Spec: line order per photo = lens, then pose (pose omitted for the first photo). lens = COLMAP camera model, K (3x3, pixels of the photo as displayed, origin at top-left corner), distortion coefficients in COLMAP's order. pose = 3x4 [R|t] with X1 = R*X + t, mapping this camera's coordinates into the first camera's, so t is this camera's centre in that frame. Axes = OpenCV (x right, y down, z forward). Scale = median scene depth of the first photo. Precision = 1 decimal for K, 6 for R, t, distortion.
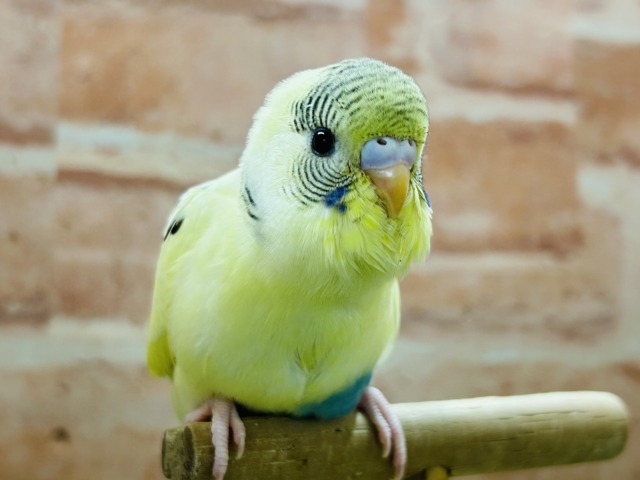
lens RADIAL K [[996.9, 0, 334.3], [0, 996.9, 237.9], [0, 0, 1]] dist [0.235542, -1.183985]
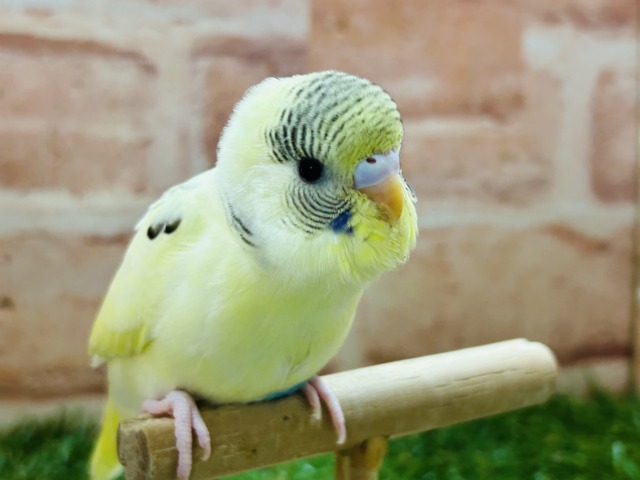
lens RADIAL K [[992.7, 0, 320.0], [0, 992.7, 240.0], [0, 0, 1]] dist [0.236977, -1.173607]
pose [[0.998440, 0.012009, 0.054521, -0.009058], [-0.024524, 0.971665, 0.235088, -0.109367], [-0.050153, -0.236059, 0.970444, 0.012708]]
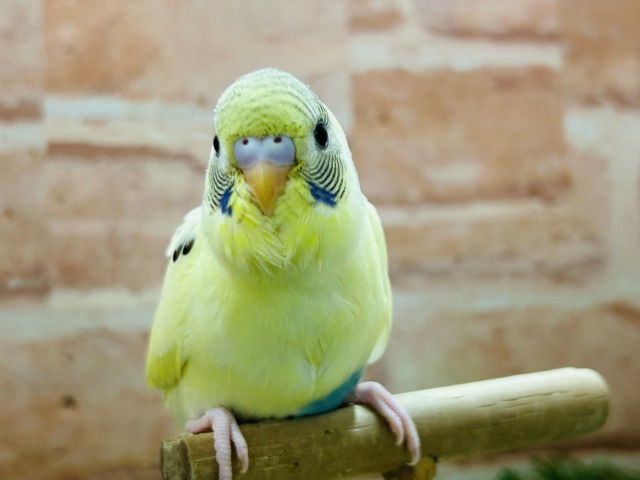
lens RADIAL K [[992.7, 0, 320.0], [0, 992.7, 240.0], [0, 0, 1]] dist [0.236977, -1.173607]
pose [[0.998897, -0.044485, -0.015045, 0.009727], [0.045608, 0.995328, 0.085101, -0.044867], [0.011189, -0.085694, 0.996259, -0.010377]]
